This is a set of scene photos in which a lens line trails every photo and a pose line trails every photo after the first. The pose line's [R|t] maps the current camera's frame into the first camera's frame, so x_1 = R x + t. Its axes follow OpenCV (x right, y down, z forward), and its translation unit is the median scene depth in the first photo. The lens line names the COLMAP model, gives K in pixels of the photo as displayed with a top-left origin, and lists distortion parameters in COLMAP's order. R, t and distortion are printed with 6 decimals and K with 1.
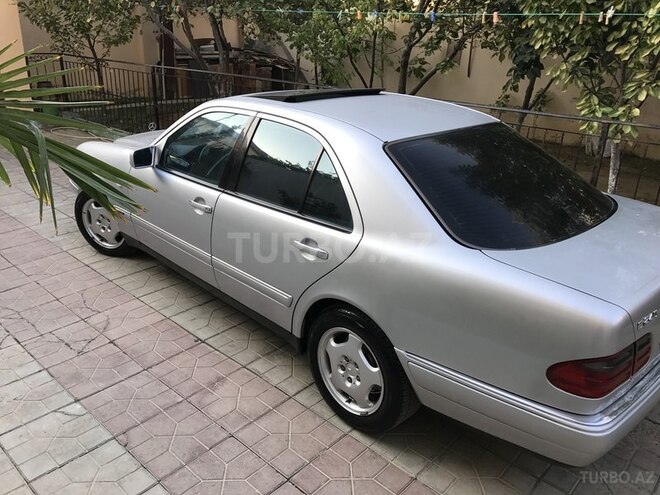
lens RADIAL K [[546.0, 0, 329.7], [0, 546.0, 245.9], [0, 0, 1]] dist [0.003920, -0.000964]
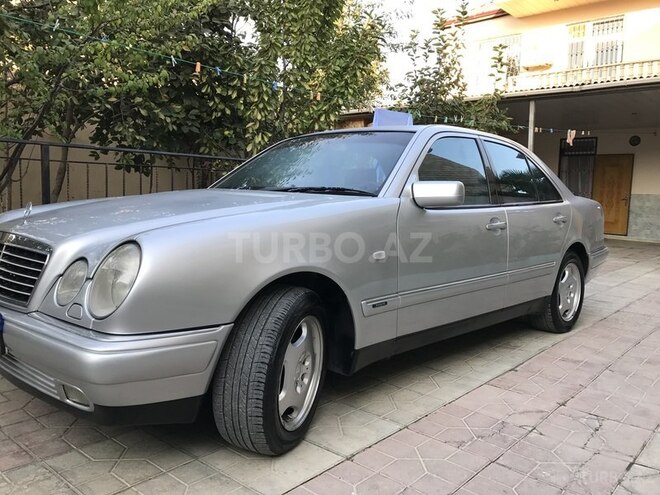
lens RADIAL K [[546.0, 0, 328.4], [0, 546.0, 241.8], [0, 0, 1]] dist [0.003920, -0.000964]
pose [[-0.028977, -0.124641, 0.991779, -1.125047], [0.343779, 0.930427, 0.126975, -0.255751], [-0.938604, 0.344632, 0.015888, 1.203492]]
